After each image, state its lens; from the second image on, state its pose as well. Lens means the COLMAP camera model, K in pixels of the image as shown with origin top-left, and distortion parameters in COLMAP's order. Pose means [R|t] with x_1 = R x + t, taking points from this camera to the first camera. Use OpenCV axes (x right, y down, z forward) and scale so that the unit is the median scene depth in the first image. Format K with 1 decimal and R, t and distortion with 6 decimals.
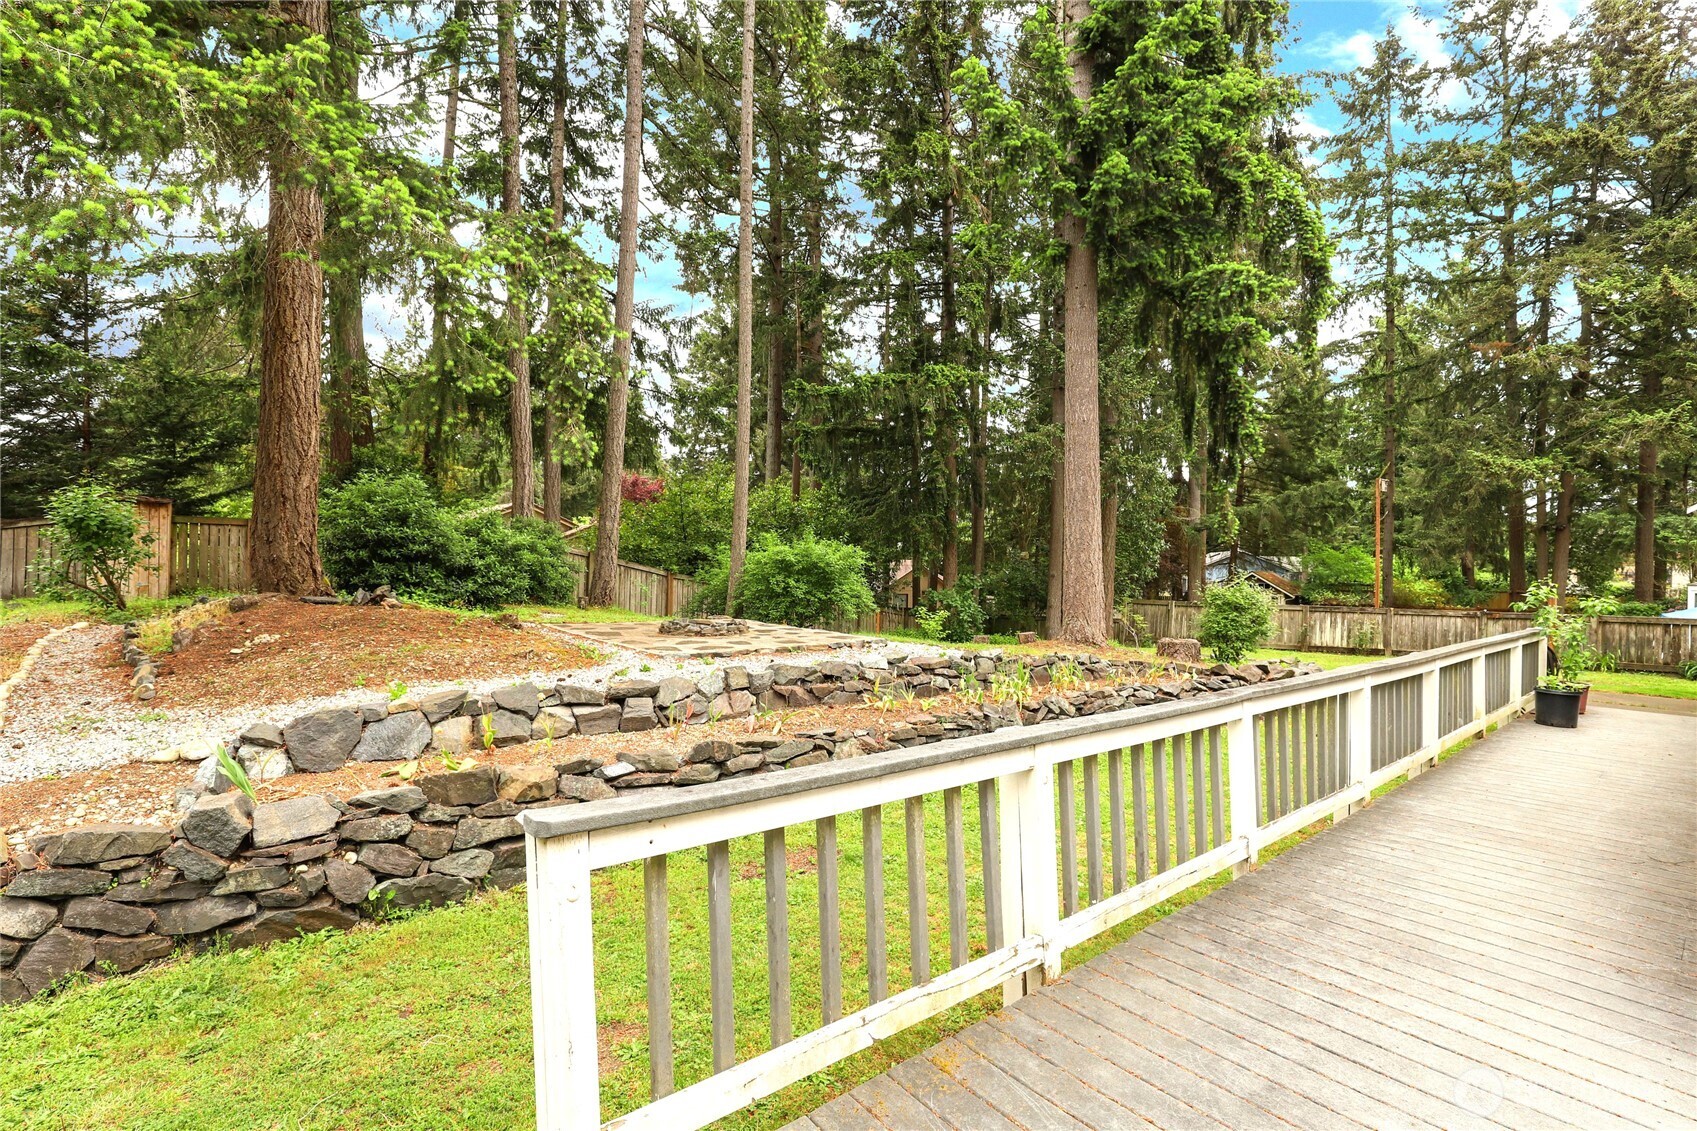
lens RADIAL K [[773.7, 0, 856.8], [0, 773.7, 570.9], [0, 0, 1]] dist [-0.040003, 0.008298]
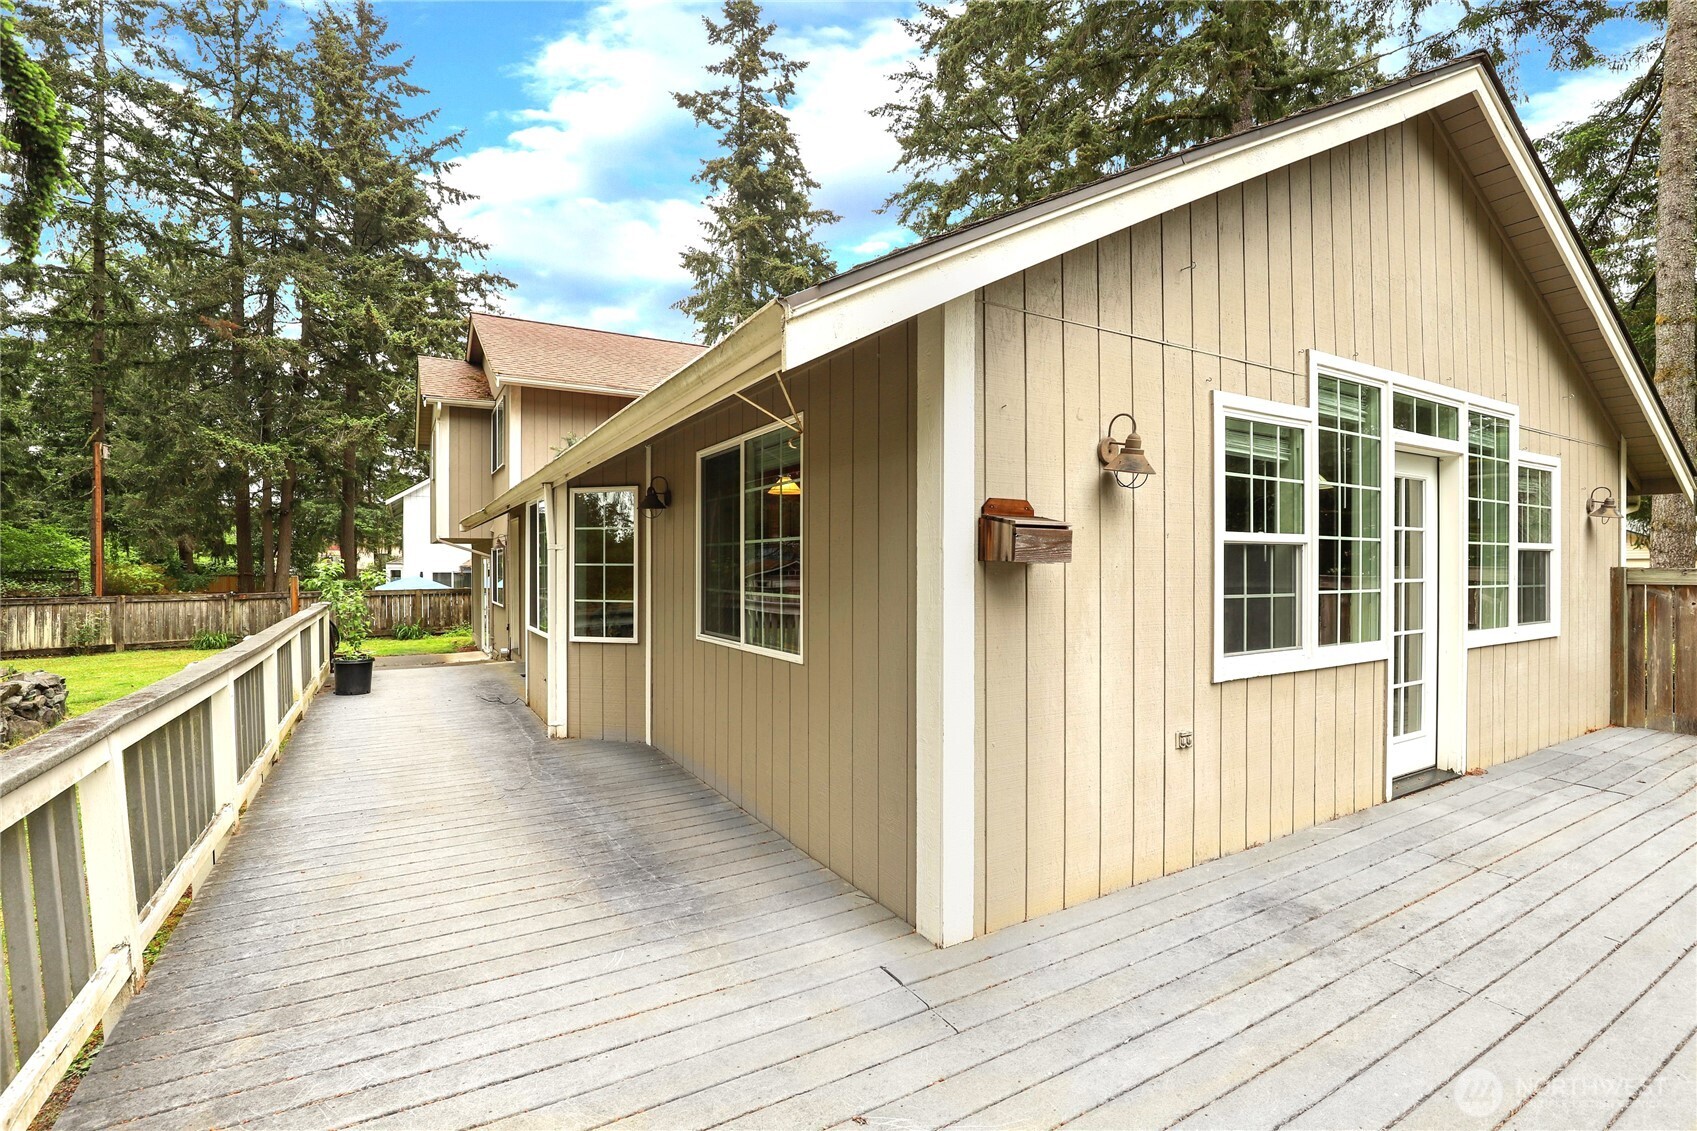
lens RADIAL K [[773.7, 0, 856.8], [0, 773.7, 570.9], [0, 0, 1]] dist [-0.040003, 0.008298]
pose [[0.160684, -0.025946, 0.986665, 0.000146], [0.004951, 0.999663, 0.025481, 0.002128], [-0.986993, 0.000791, 0.160759, 0.026781]]
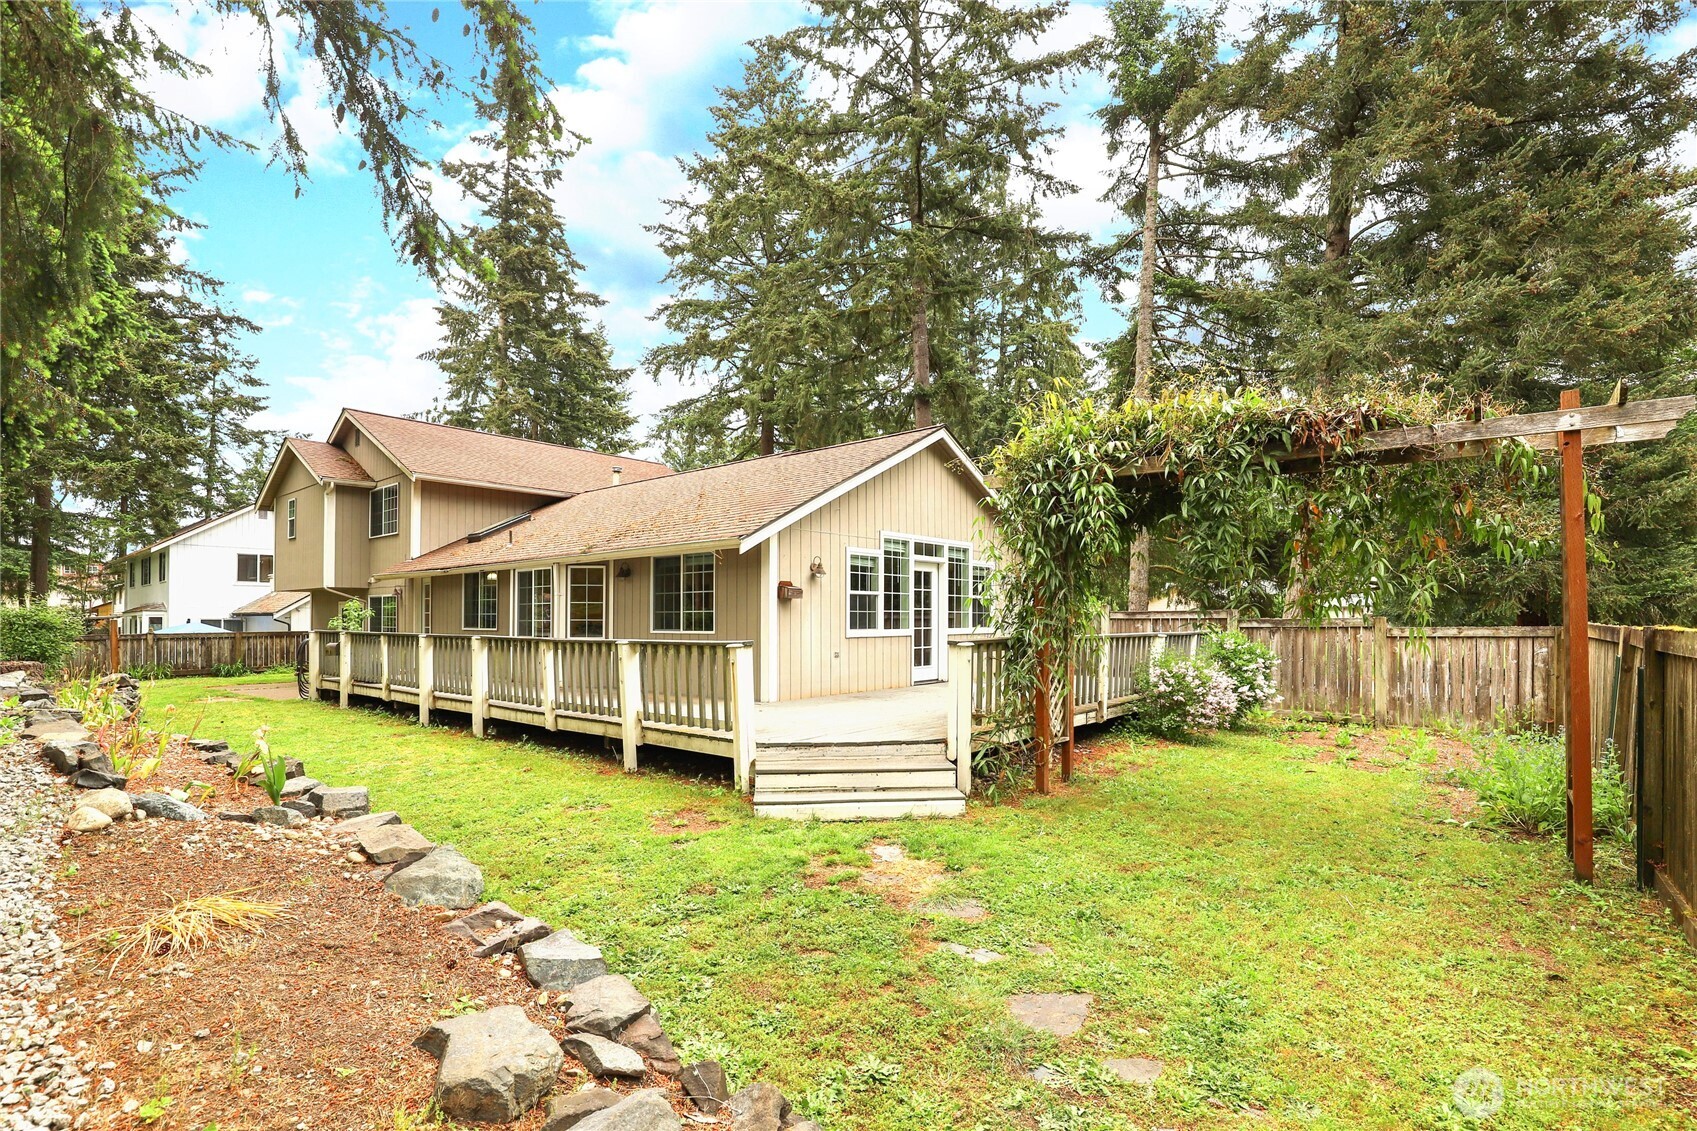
lens RADIAL K [[790.4, 0, 862.6], [0, 790.4, 614.6], [0, 0, 1]] dist [-0.025878, 0.000321]
pose [[-0.179350, -0.009968, 0.983735, -0.236990], [-0.002076, 0.999950, 0.009754, 0.007046], [-0.983783, -0.000293, -0.179362, 0.051105]]
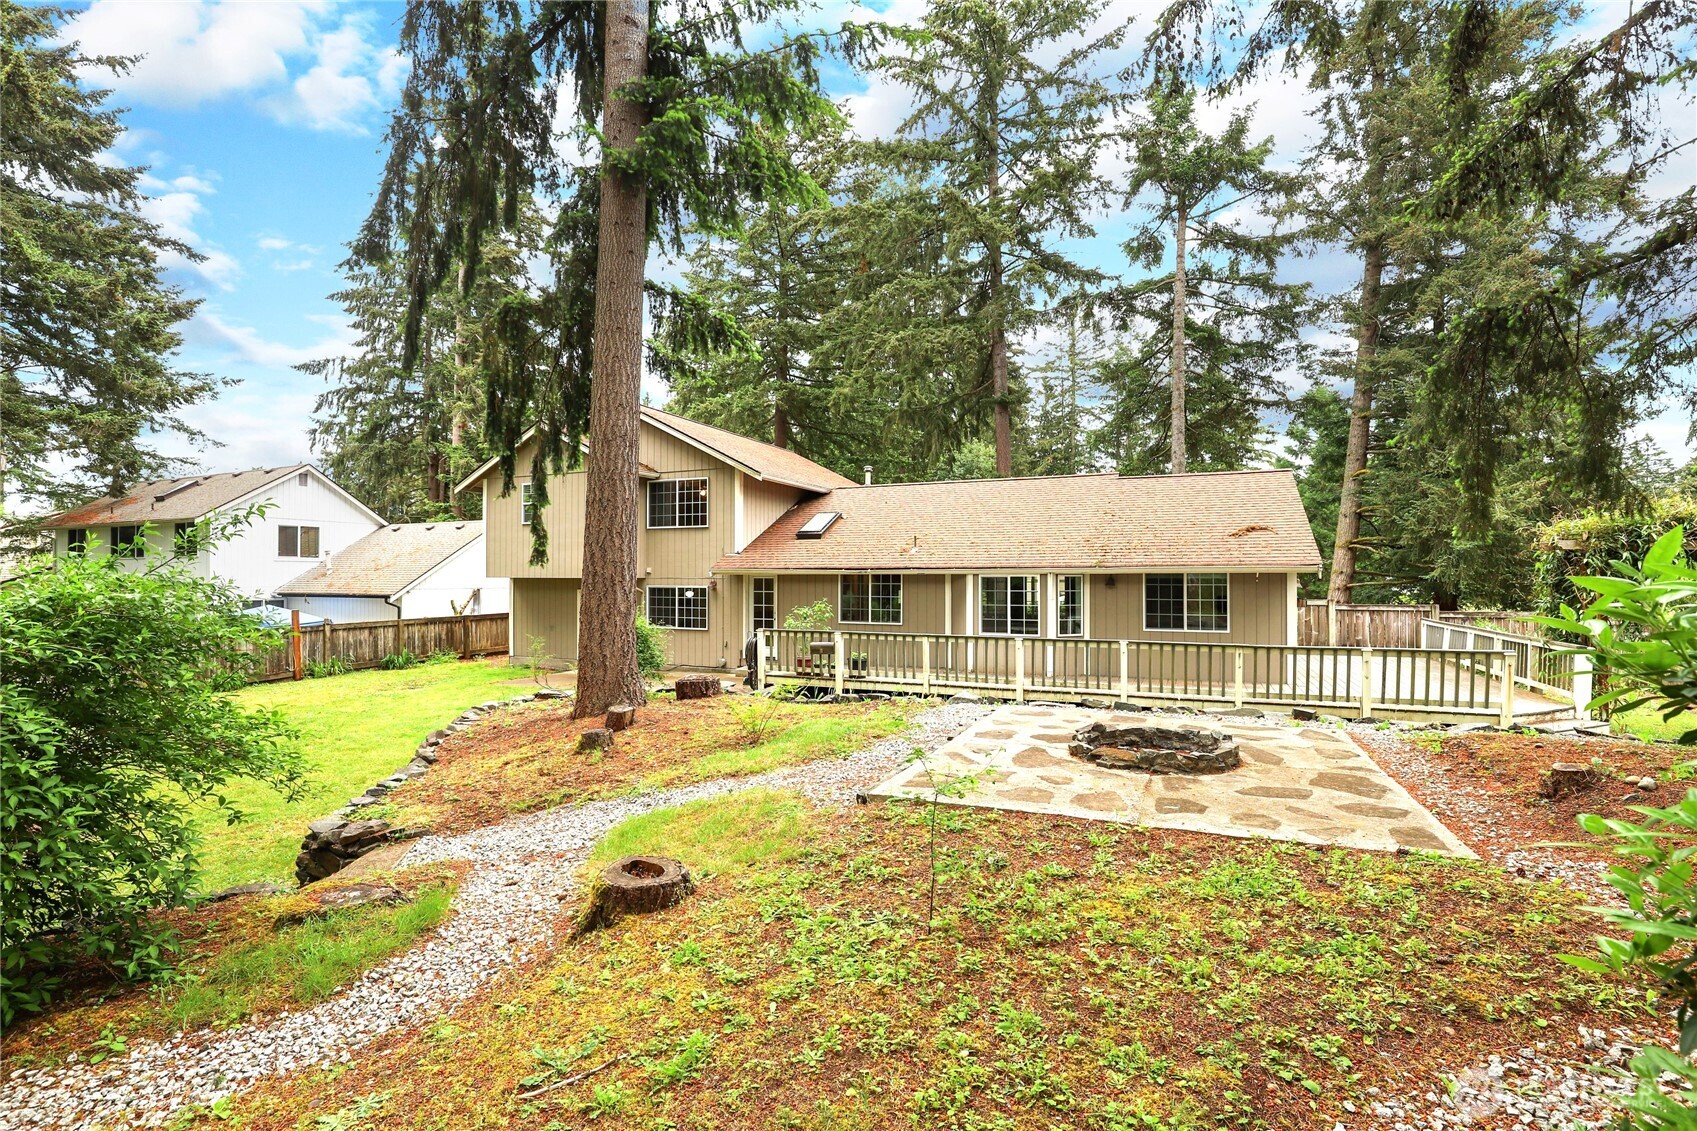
lens RADIAL K [[779.5, 0, 855.9], [0, 779.5, 564.1], [0, 0, 1]] dist [-0.021964, 0.000099]
pose [[-0.448257, -0.001808, 0.893903, -0.188079], [-0.008625, 0.999960, -0.002302, -0.017107], [-0.893863, -0.008742, -0.448255, 0.435221]]
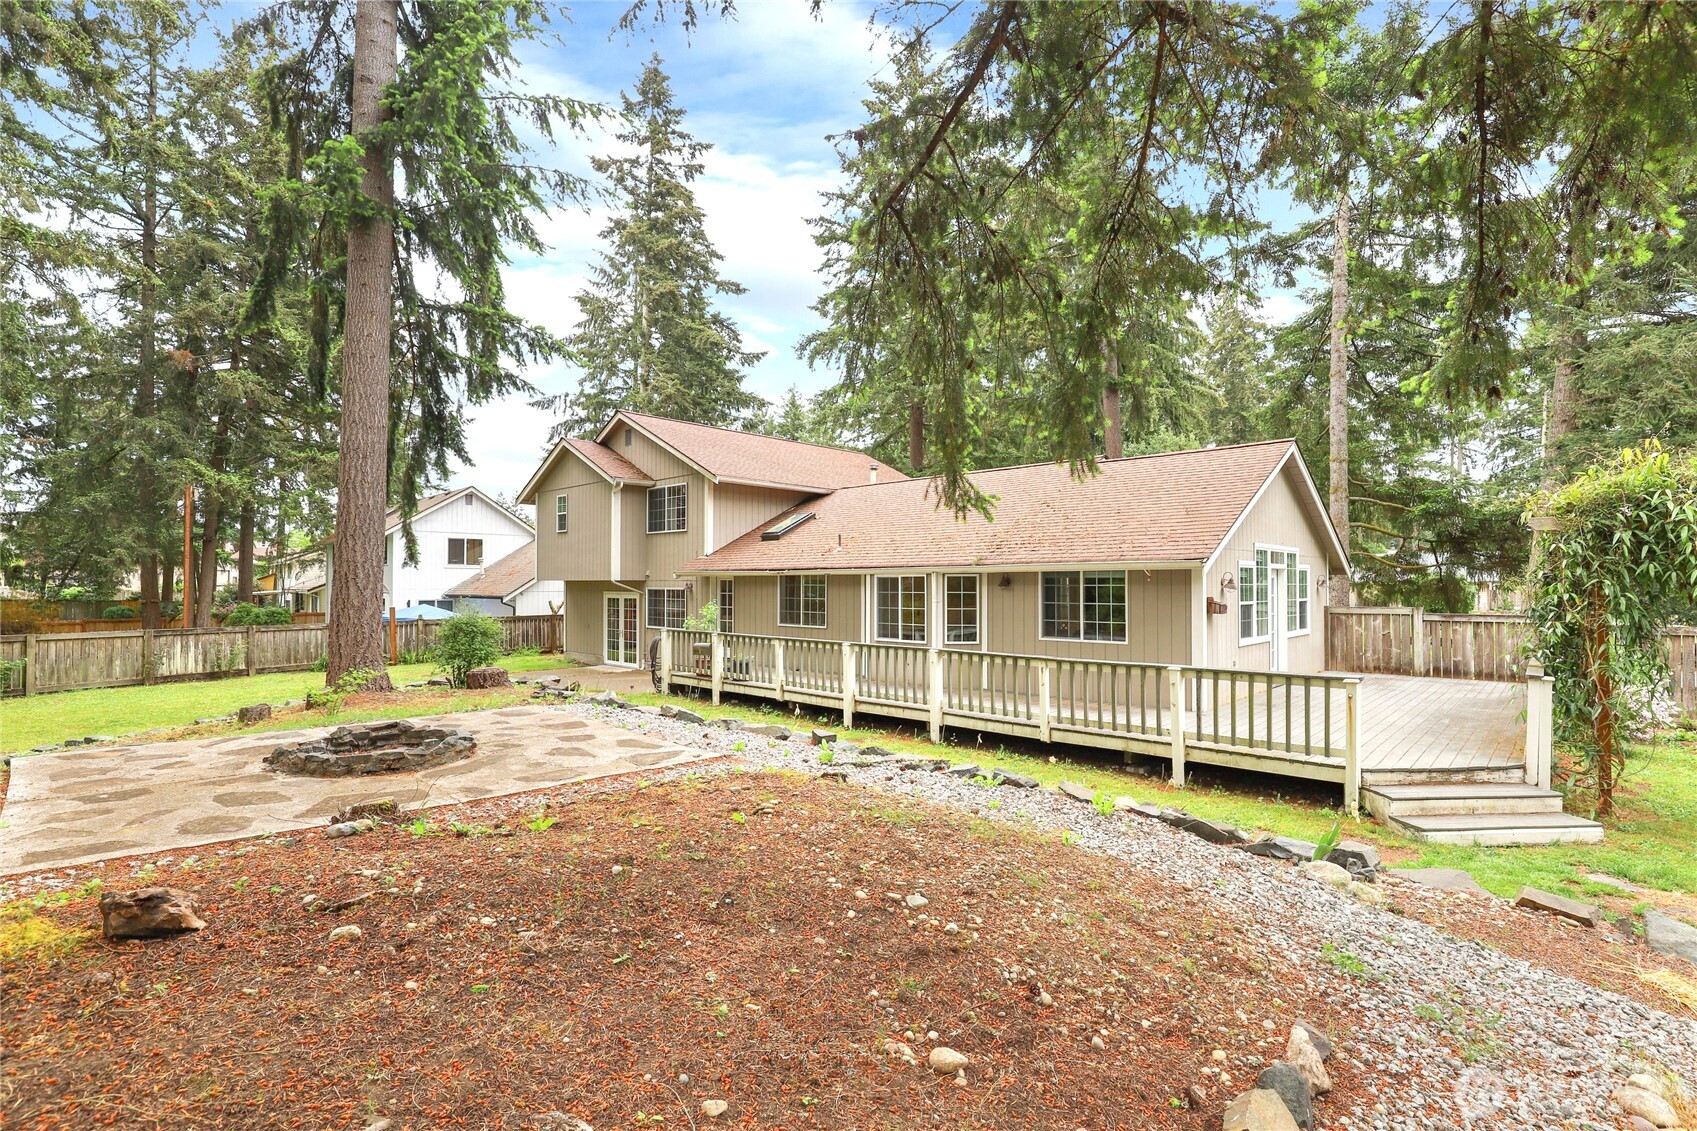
lens RADIAL K [[781.2, 0, 856.9], [0, 781.2, 576.1], [0, 0, 1]] dist [-0.026298, 0.000564]
pose [[-0.119519, -0.007084, 0.992807, -0.230458], [-0.002283, 0.999974, 0.006861, -0.014726], [-0.992829, -0.001447, -0.119532, 0.219454]]
